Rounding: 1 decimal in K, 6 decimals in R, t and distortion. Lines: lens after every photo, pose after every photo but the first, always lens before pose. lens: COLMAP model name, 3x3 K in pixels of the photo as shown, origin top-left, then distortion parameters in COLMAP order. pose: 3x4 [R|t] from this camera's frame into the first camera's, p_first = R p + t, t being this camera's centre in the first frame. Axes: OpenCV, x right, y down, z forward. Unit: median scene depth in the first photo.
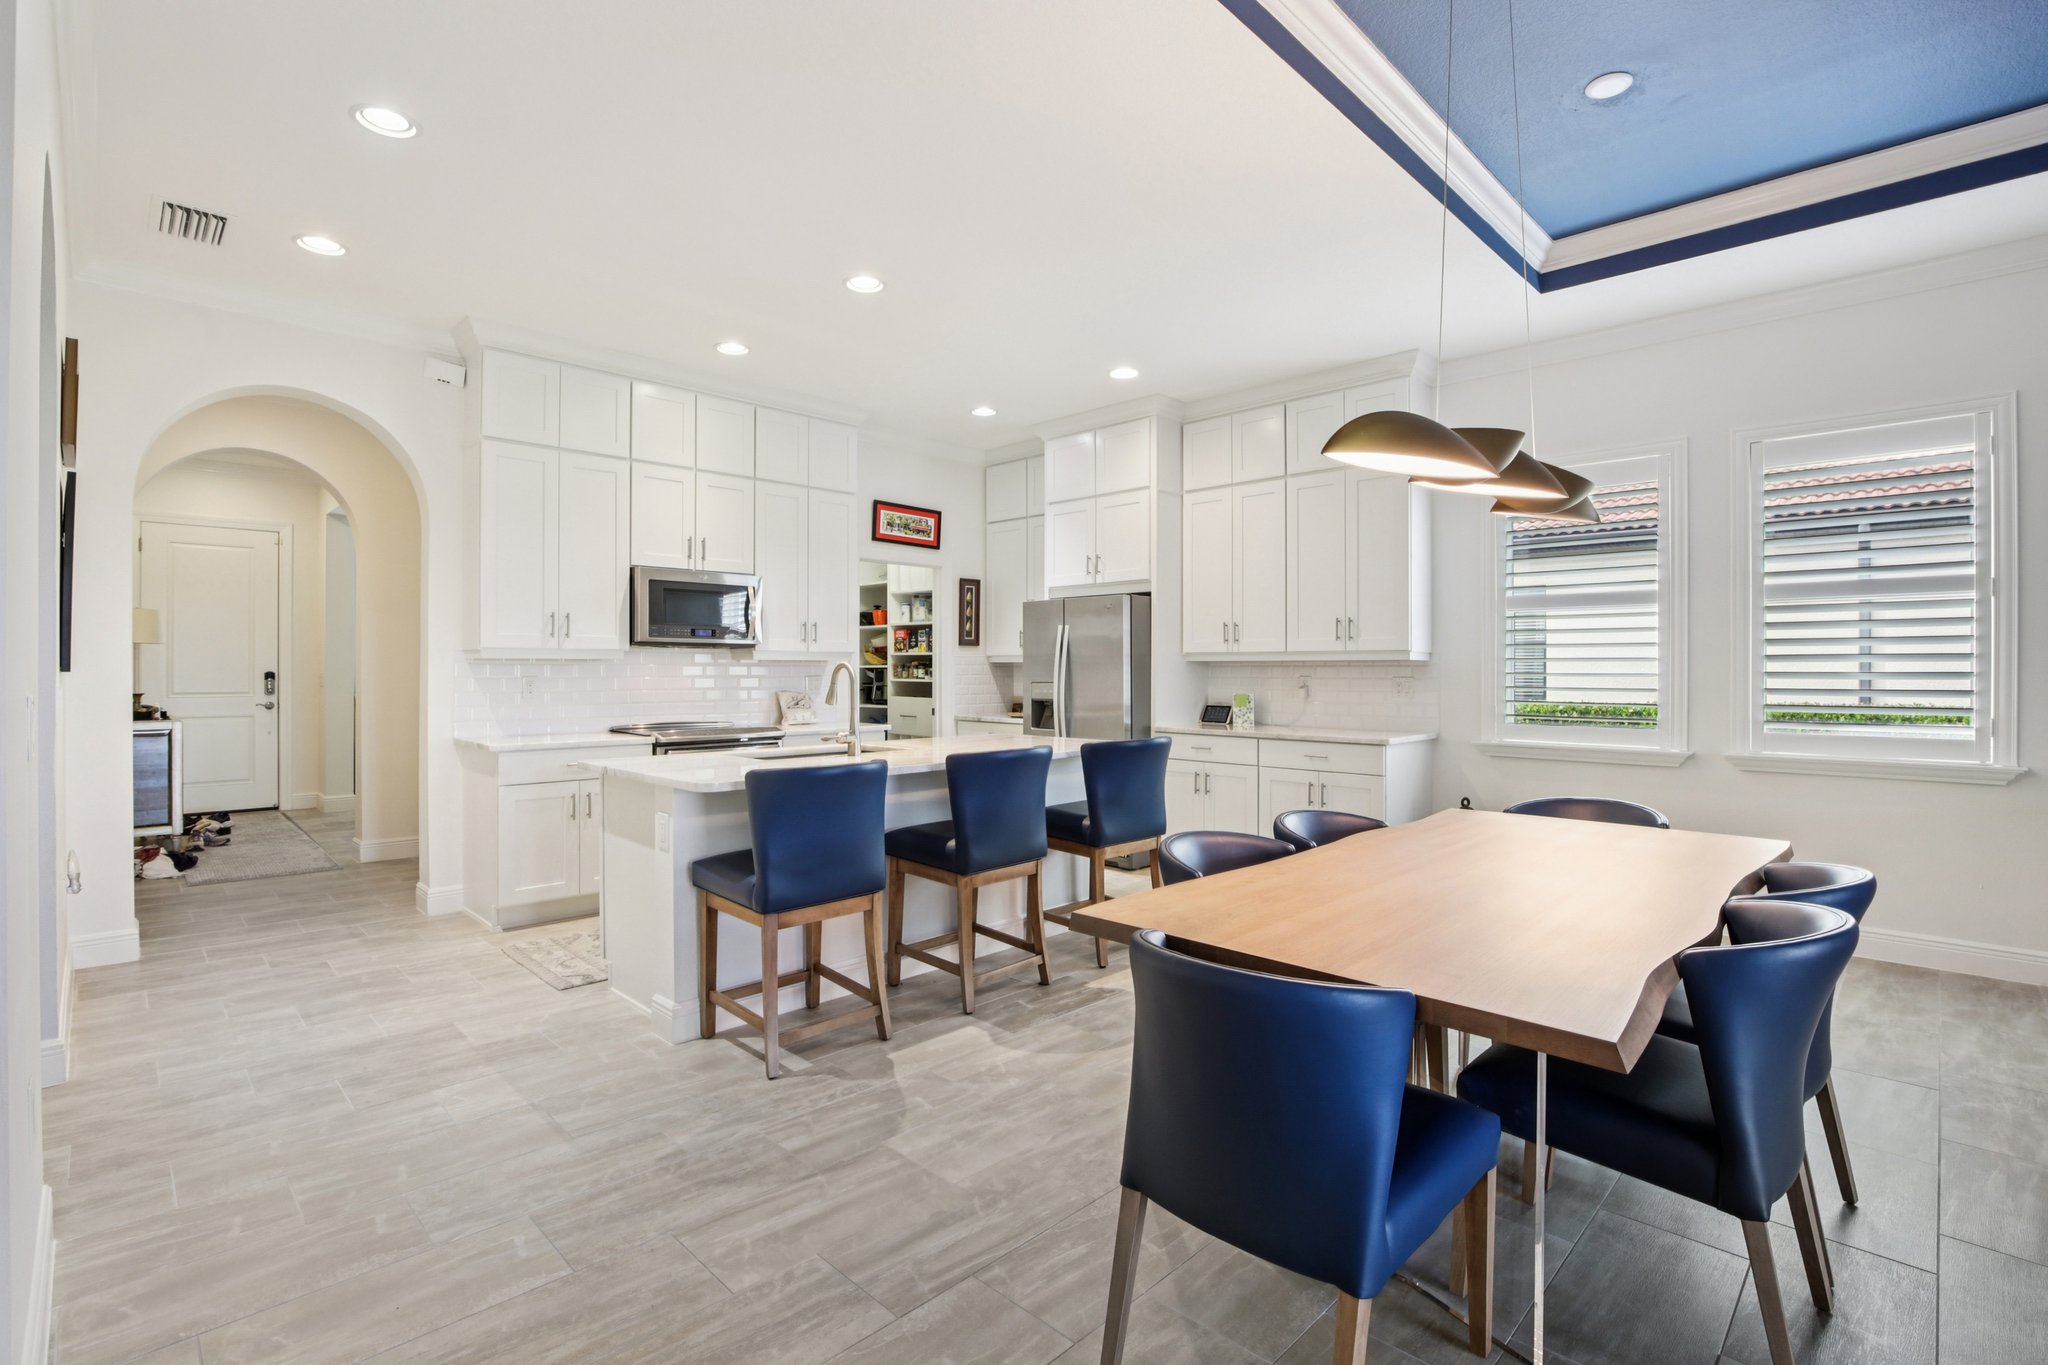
lens RADIAL K [[934.0, 0, 1012.4], [0, 934.0, 669.9], [0, 0, 1]] dist [-0.028016, 0.007164]
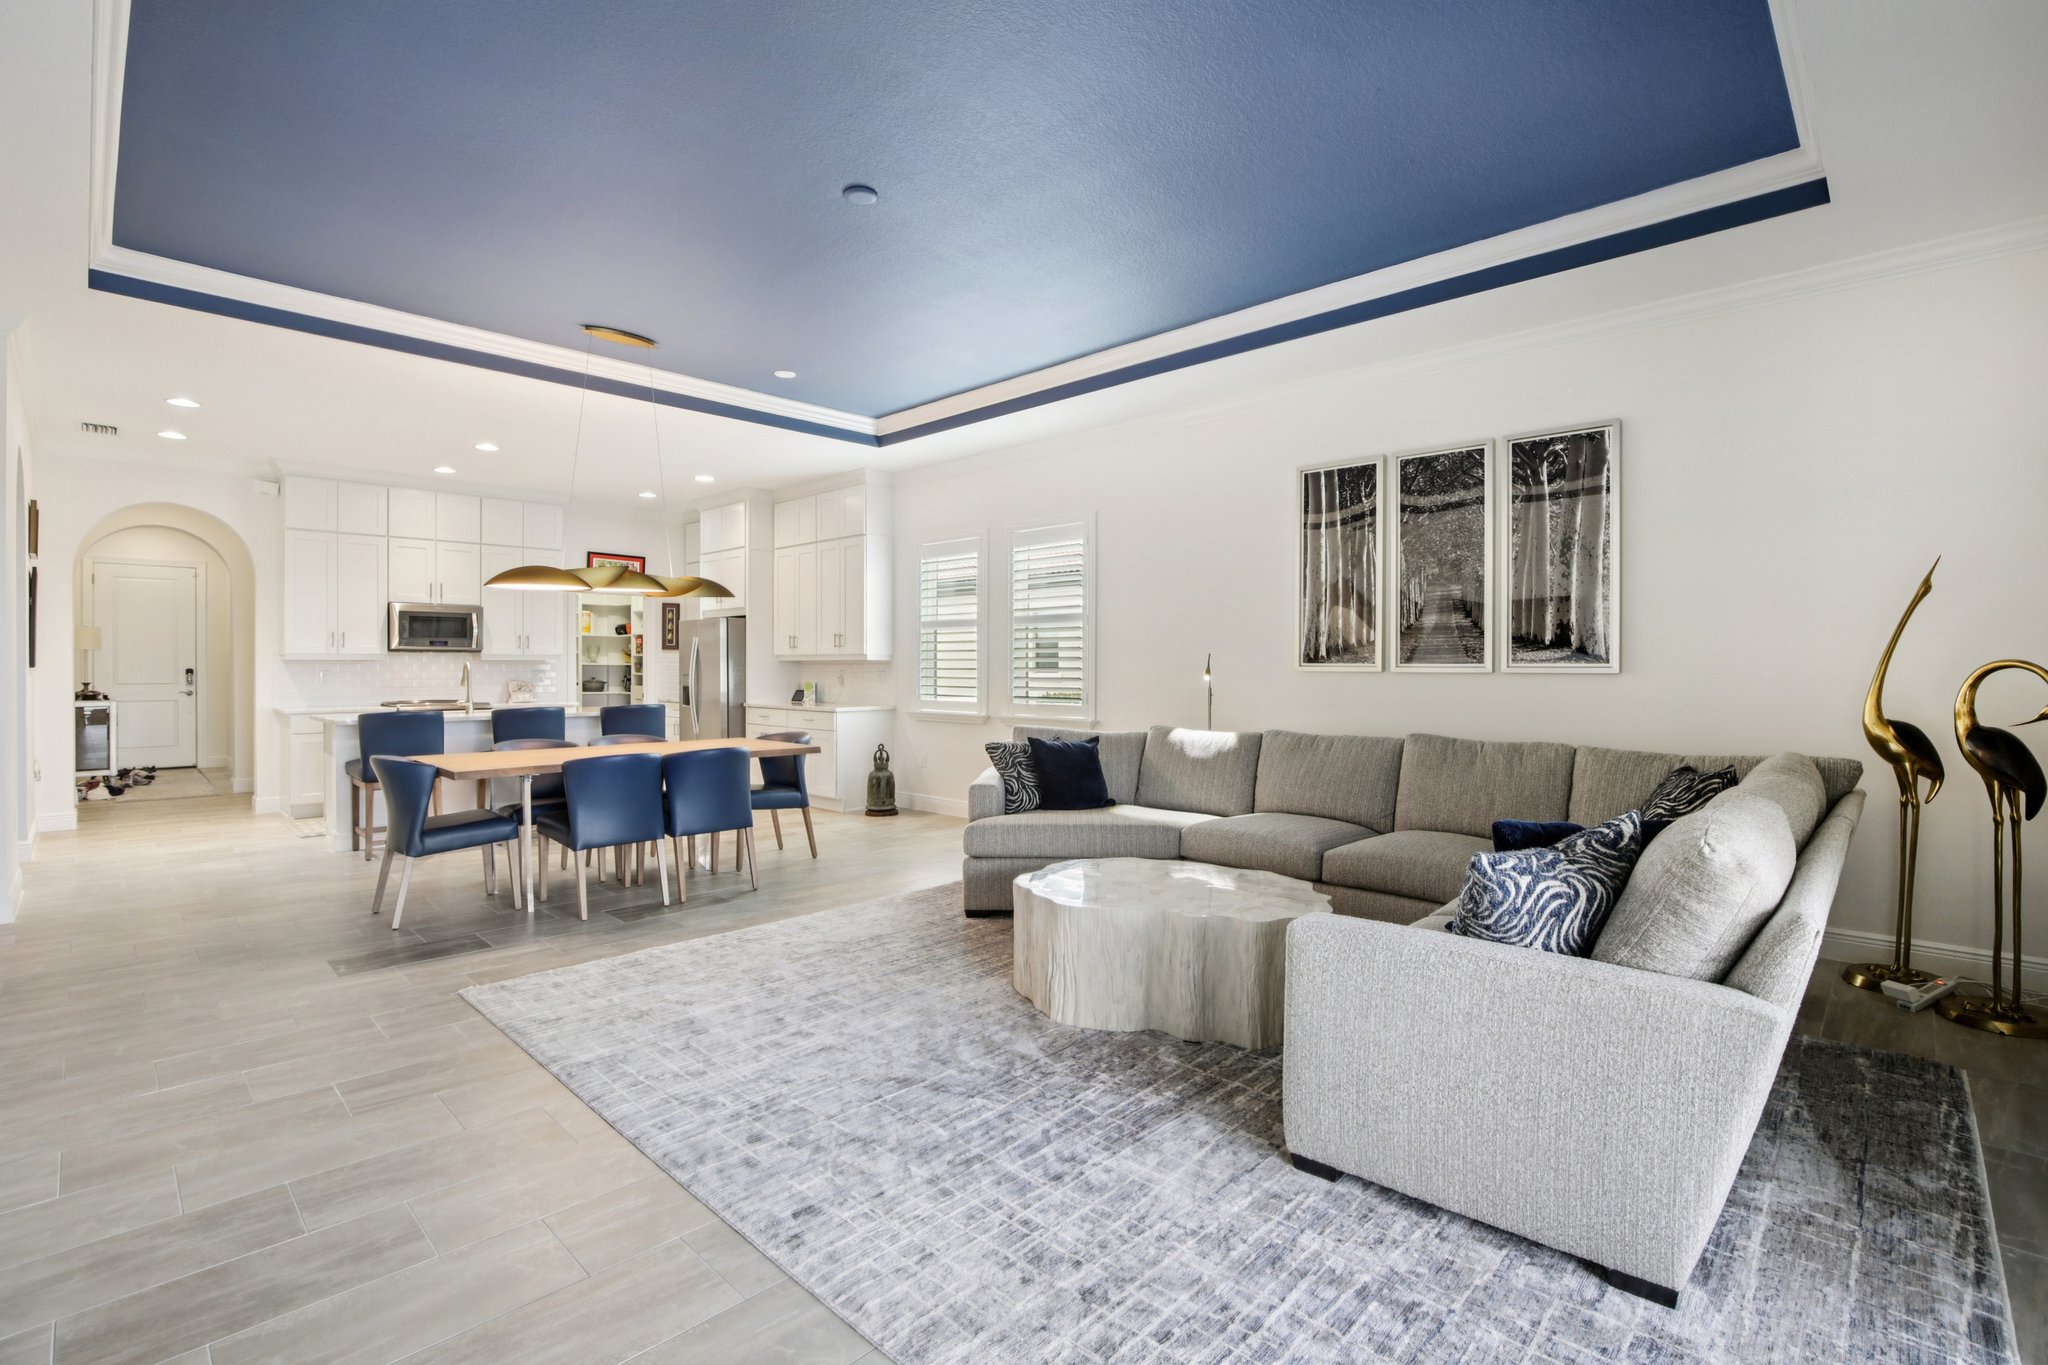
lens RADIAL K [[934.0, 0, 1011.6], [0, 934.0, 669.5], [0, 0, 1]] dist [-0.028016, 0.007164]
pose [[0.999979, -0.001668, 0.006267, 0.630076], [0.001648, 0.999993, 0.003228, 0.001608], [-0.006272, -0.003218, 0.999975, -0.581415]]
